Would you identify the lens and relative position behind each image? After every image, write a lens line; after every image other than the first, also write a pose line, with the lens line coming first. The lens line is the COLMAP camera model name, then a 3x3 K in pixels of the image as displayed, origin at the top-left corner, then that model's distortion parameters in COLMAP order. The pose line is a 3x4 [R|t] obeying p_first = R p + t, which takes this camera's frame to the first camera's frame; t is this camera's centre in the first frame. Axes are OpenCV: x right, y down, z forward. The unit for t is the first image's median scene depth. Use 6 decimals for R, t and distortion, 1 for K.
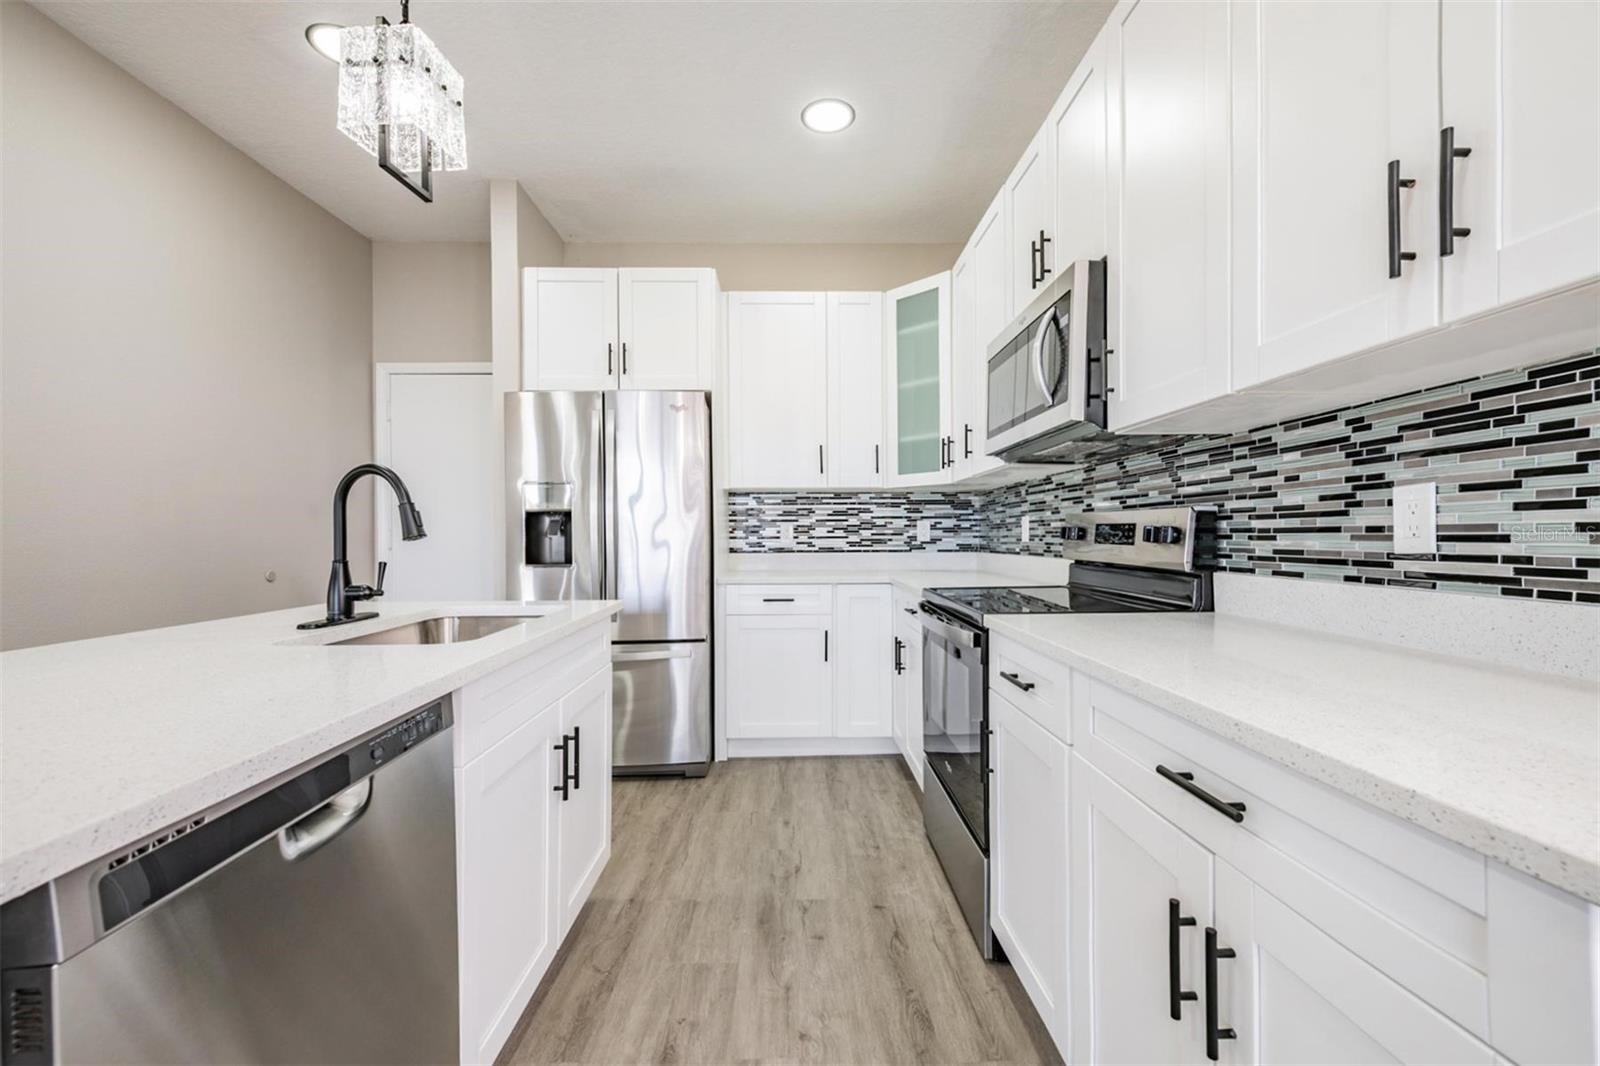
lens RADIAL K [[651.0, 0, 808.8], [0, 651.0, 533.4], [0, 0, 1]] dist [-0.012993, 0.000076]
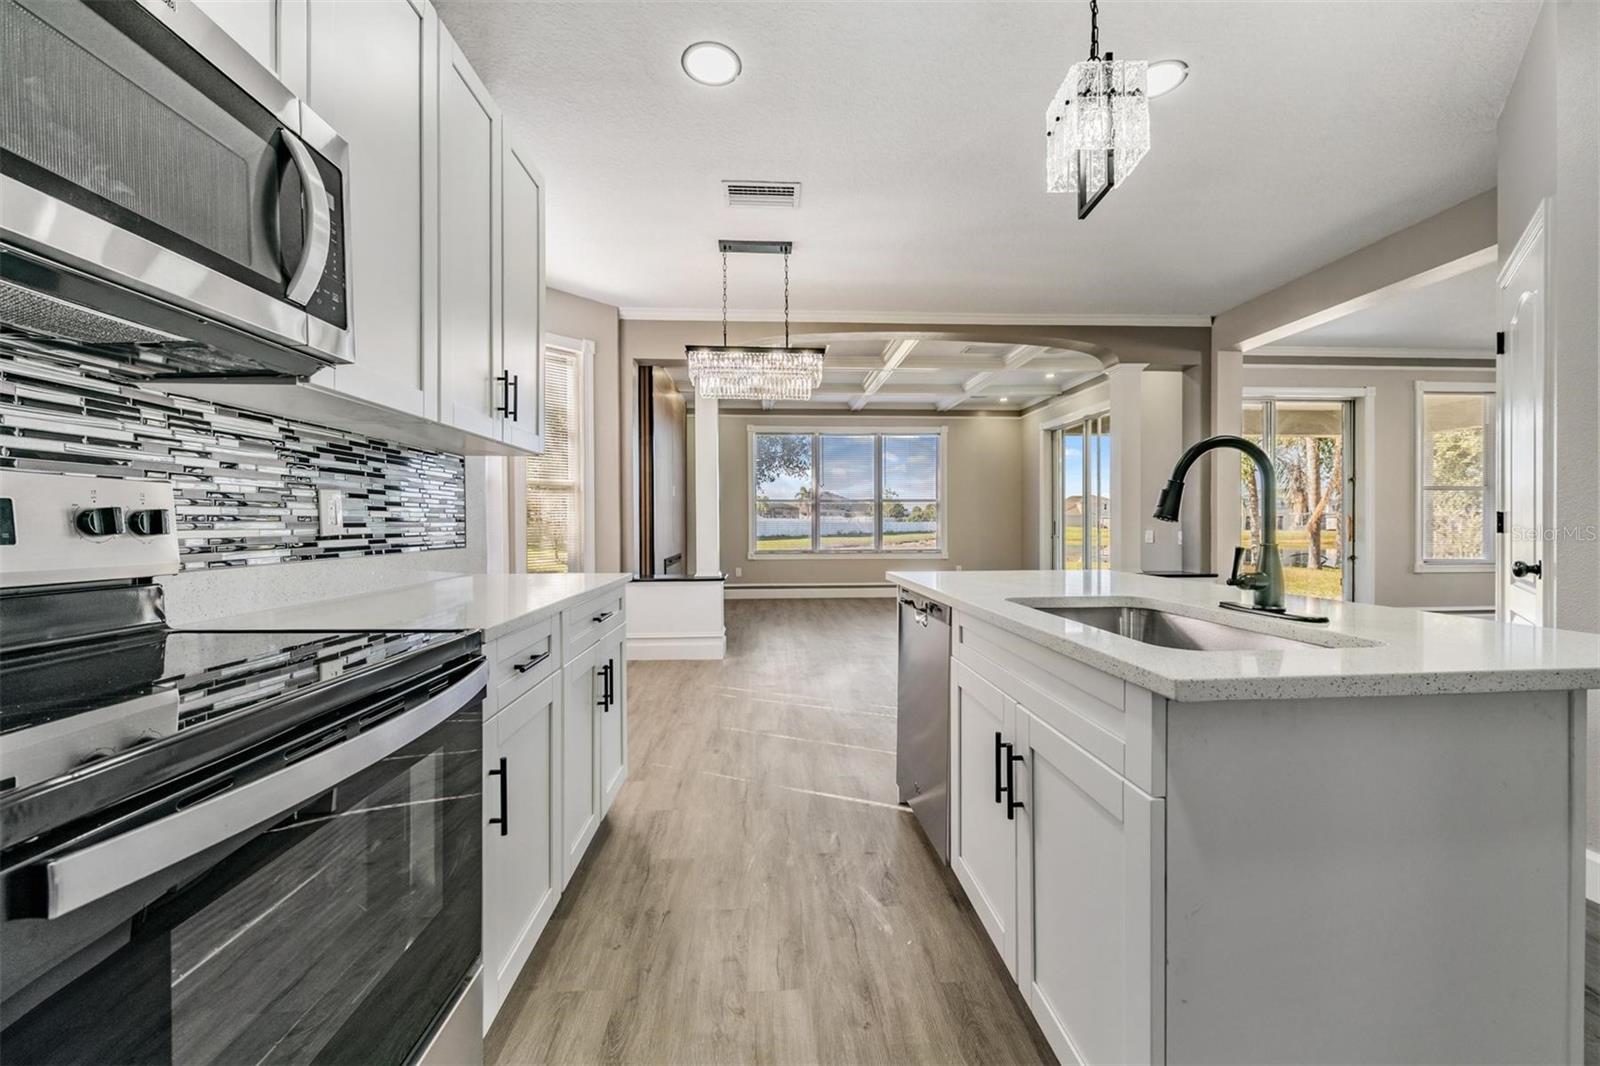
lens RADIAL K [[615.2, 0, 815.3], [0, 615.2, 528.2], [0, 0, 1]] dist [-0.000804, -0.000126]
pose [[-0.998499, 0.012520, -0.053325, -0.074865], [0.012194, 0.999905, 0.006441, 0.012883], [0.053400, 0.005781, -0.998556, 1.720939]]
